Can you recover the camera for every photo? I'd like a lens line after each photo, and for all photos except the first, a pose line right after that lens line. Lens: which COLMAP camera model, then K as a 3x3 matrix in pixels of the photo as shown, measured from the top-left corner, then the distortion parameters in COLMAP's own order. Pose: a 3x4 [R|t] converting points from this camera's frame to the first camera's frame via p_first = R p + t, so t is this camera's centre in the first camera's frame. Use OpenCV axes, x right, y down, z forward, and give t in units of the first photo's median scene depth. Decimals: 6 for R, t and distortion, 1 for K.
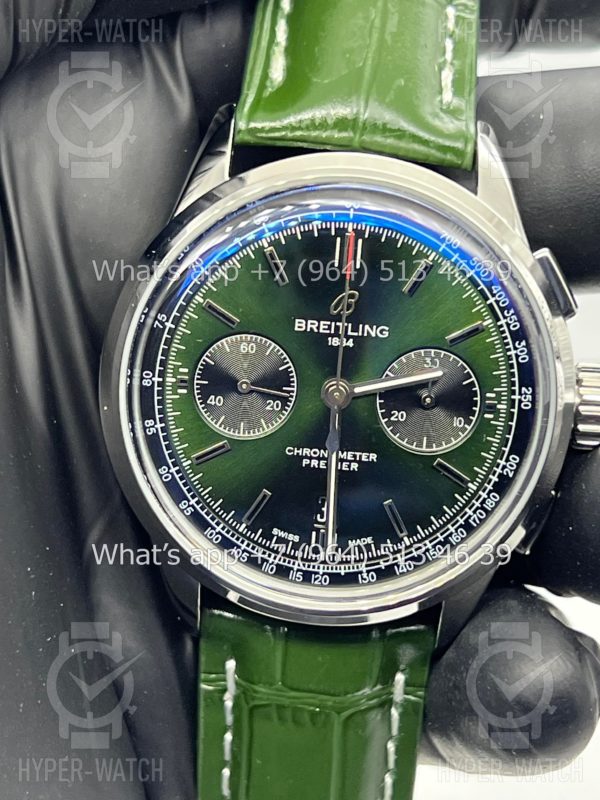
lens RADIAL K [[1783.5, 0, 306.9], [0, 1783.5, 382.7], [0, 0, 1]] dist [0.167938, 0.000000]
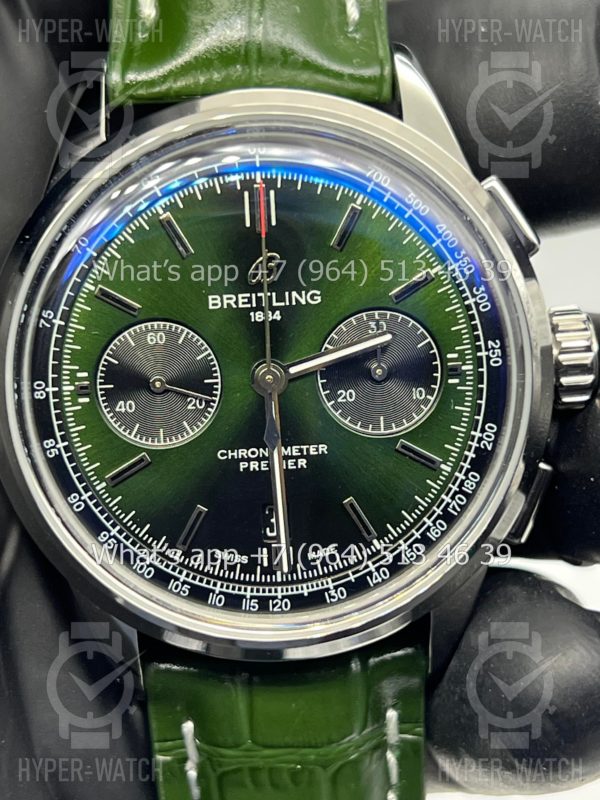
lens RADIAL K [[1783.5, 0, 299.1], [0, 1783.5, 384.8], [0, 0, 1]] dist [0.167938, 0.000000]
pose [[0.990799, -0.132973, 0.025214, 0.009100], [0.134207, 0.989365, -0.056085, 0.057443], [-0.017488, 0.058952, 0.998108, 0.169295]]
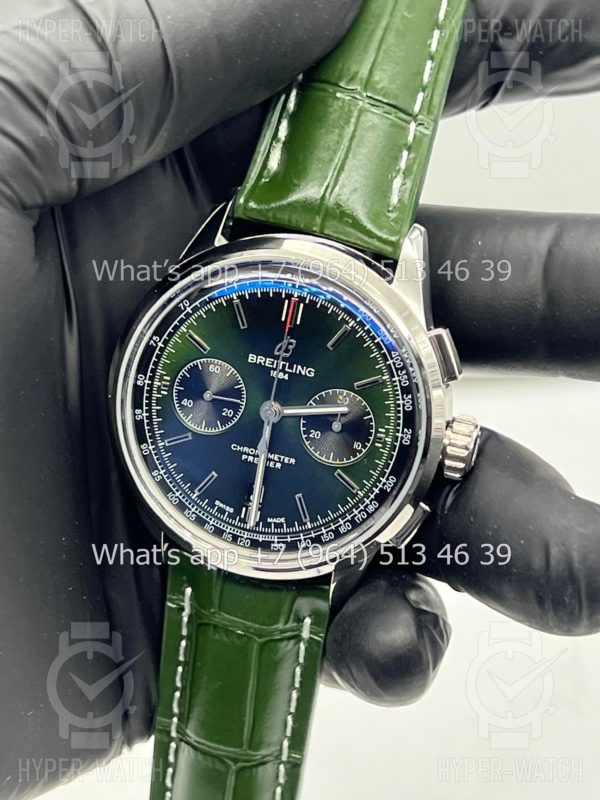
lens RADIAL K [[1783.5, 0, 307.3], [0, 1783.5, 408.7], [0, 0, 1]] dist [0.167938, 0.000000]
pose [[0.972516, 0.154814, -0.173914, 0.280856], [-0.144039, 0.986873, 0.073035, -0.100006], [0.182938, -0.045977, 0.982049, -0.342893]]
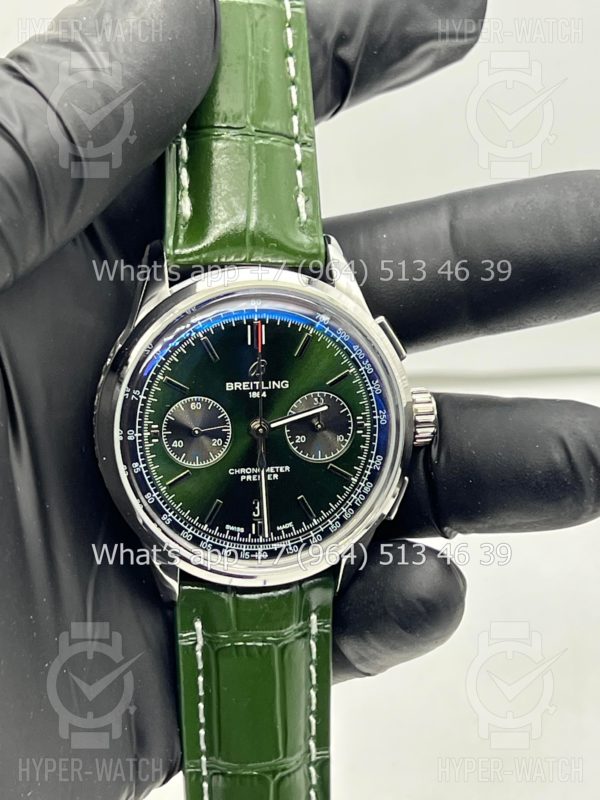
lens RADIAL K [[1783.5, 0, 336.1], [0, 1783.5, 409.4], [0, 0, 1]] dist [0.167938, 0.000000]
pose [[0.976331, -0.120012, 0.179932, -0.185232], [0.118184, 0.992772, 0.020887, -0.033687], [-0.181138, 0.000872, 0.983457, -0.471716]]
